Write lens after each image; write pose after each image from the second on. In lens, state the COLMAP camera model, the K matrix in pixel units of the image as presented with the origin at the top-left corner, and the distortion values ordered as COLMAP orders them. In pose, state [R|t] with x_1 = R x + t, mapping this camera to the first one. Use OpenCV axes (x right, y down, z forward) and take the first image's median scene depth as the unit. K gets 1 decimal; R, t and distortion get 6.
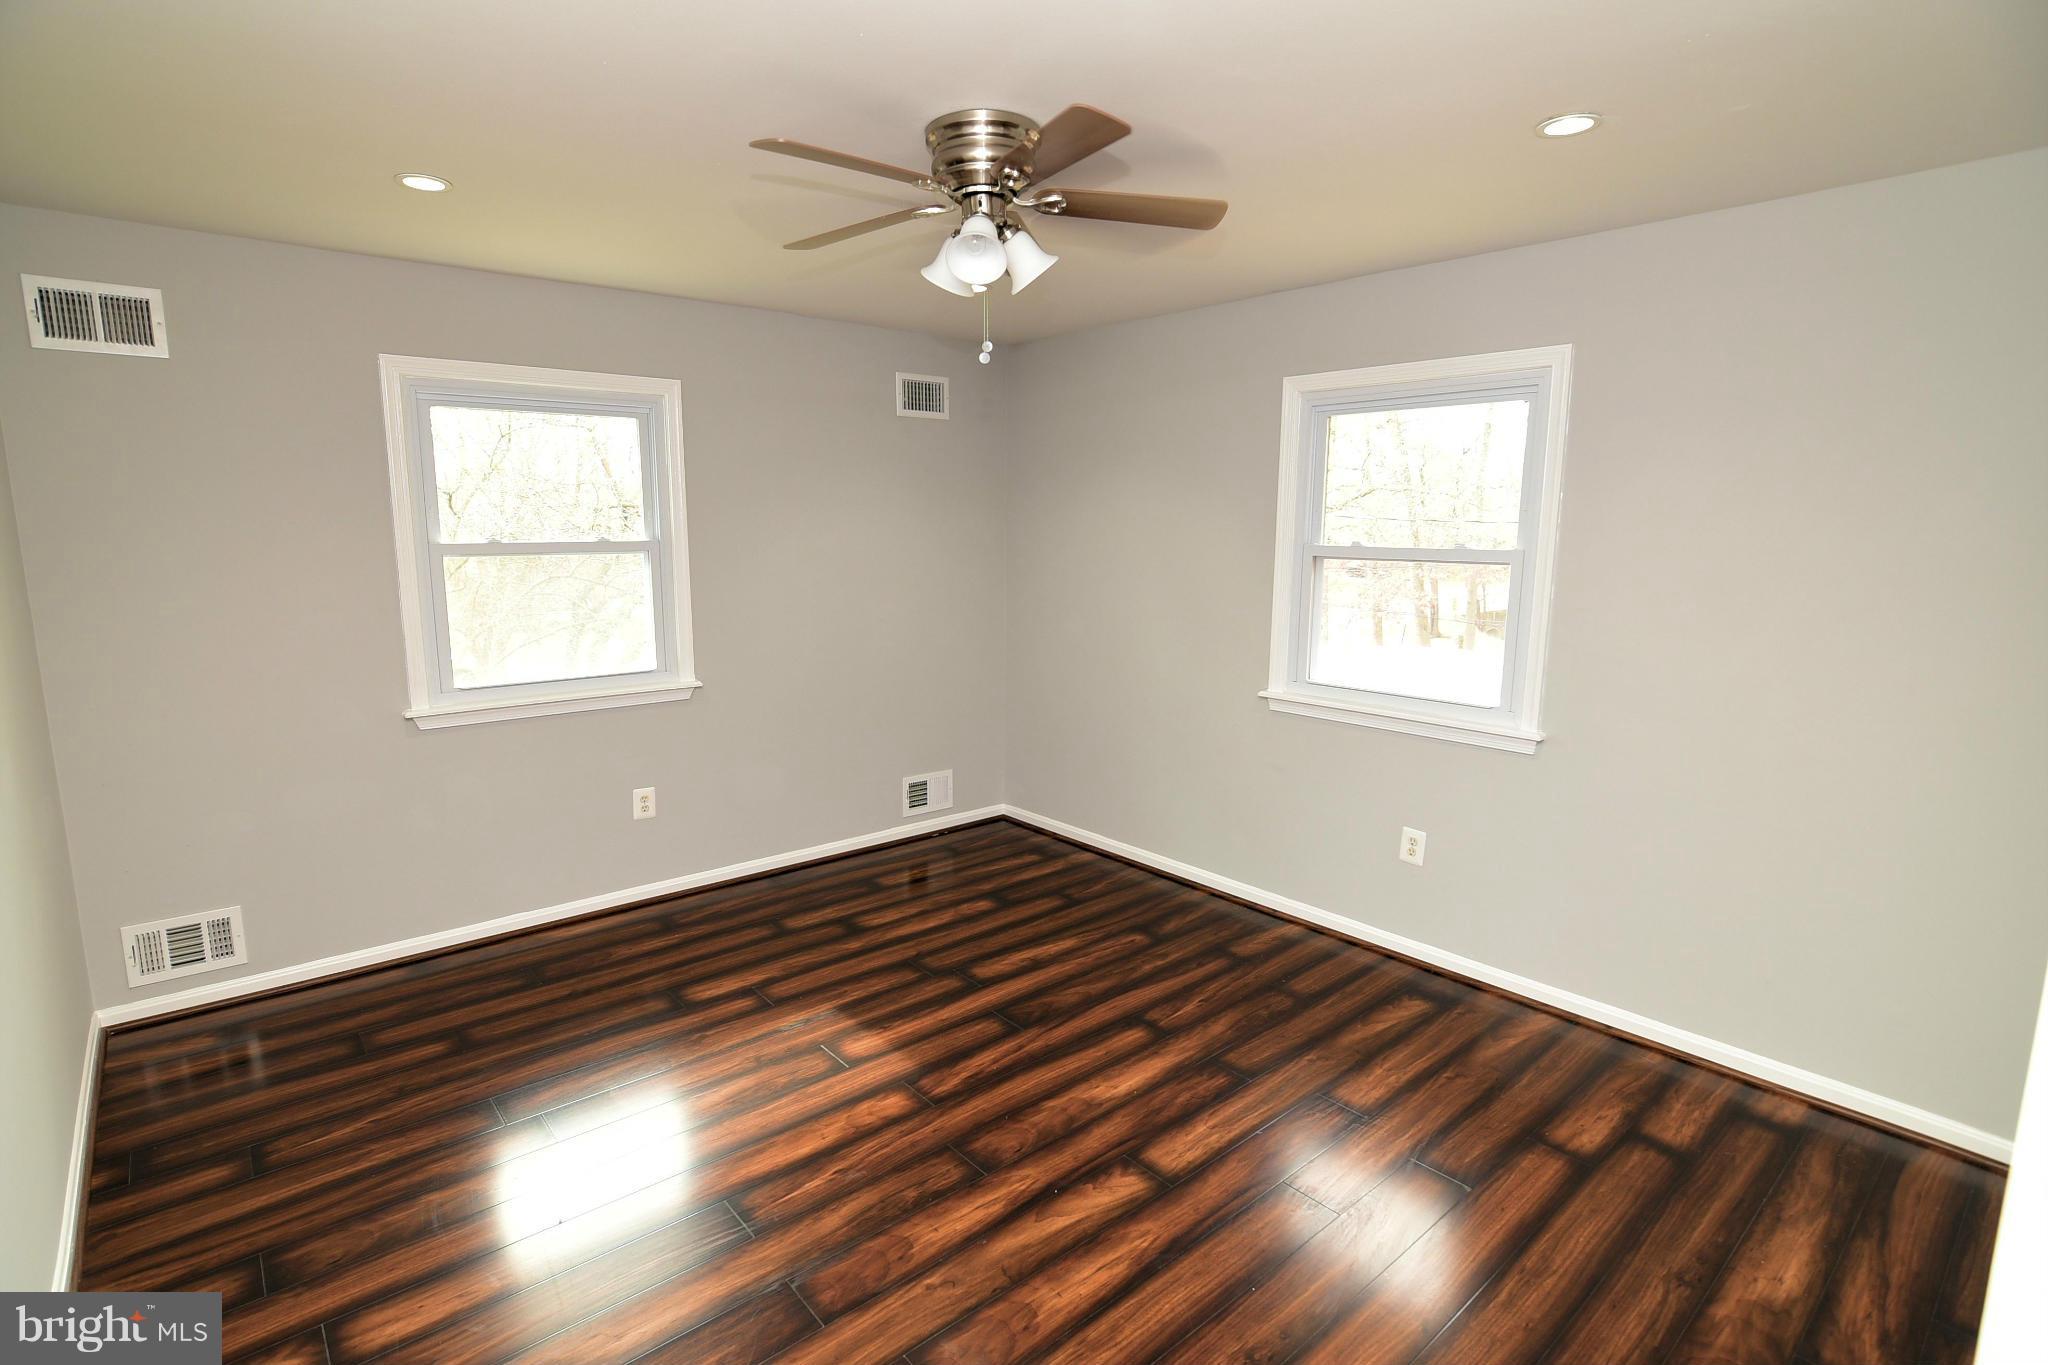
lens RADIAL K [[996.8, 0, 1015.1], [0, 996.8, 686.0], [0, 0, 1]] dist [-0.029934, 0.010026]
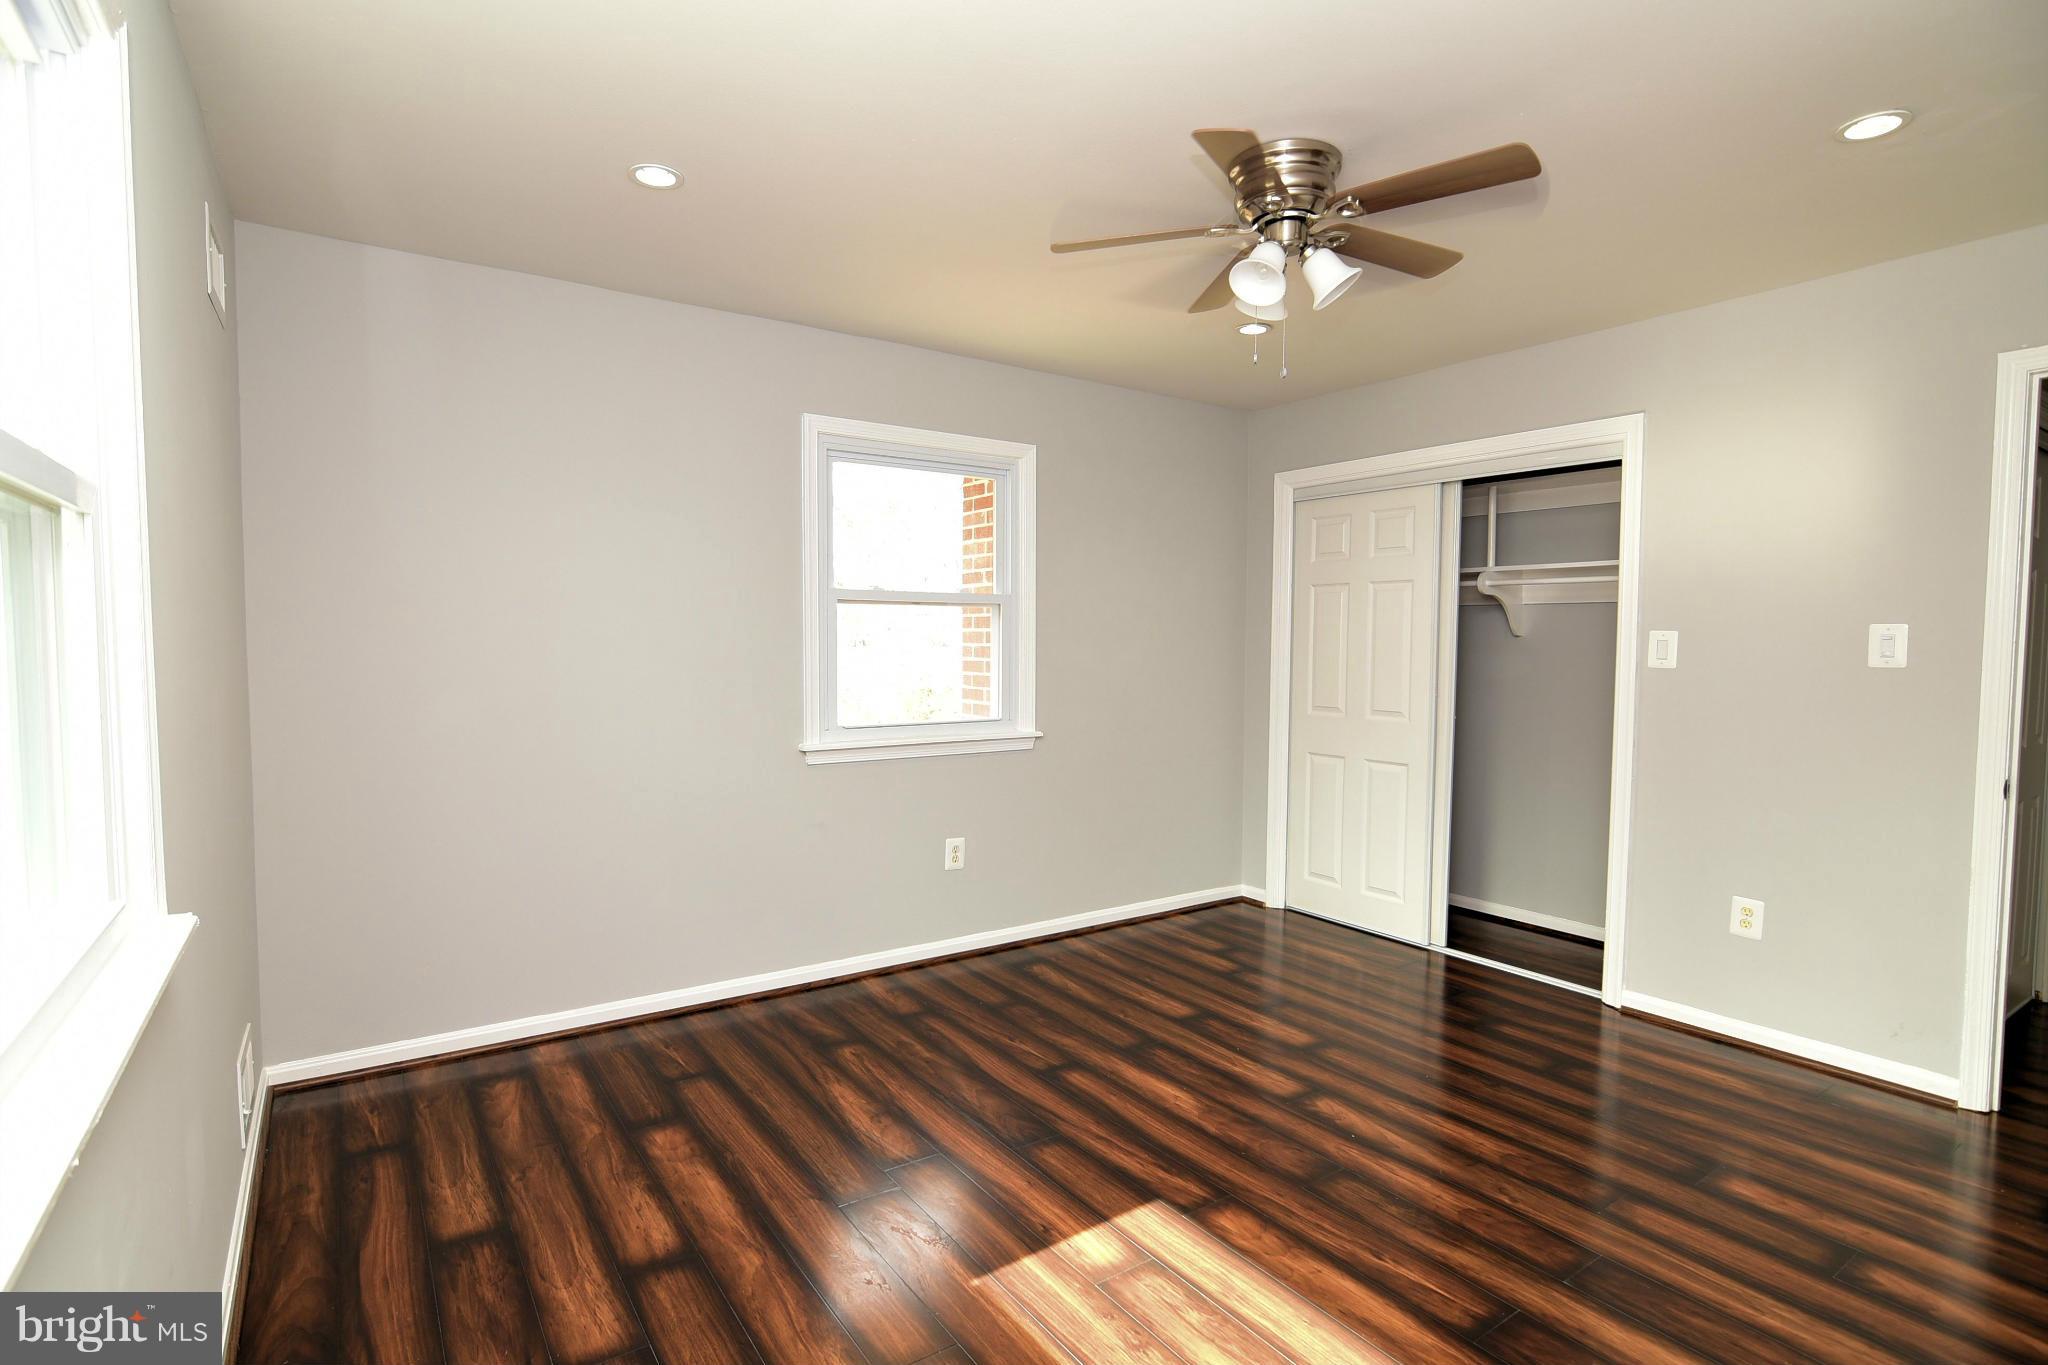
lens RADIAL K [[996.8, 0, 1015.1], [0, 996.8, 686.0], [0, 0, 1]] dist [-0.029934, 0.010026]
pose [[0.104172, -0.045805, 0.993504, -0.746965], [0.160903, 0.986555, 0.028614, -0.050769], [-0.981457, 0.156877, 0.110142, 0.821846]]
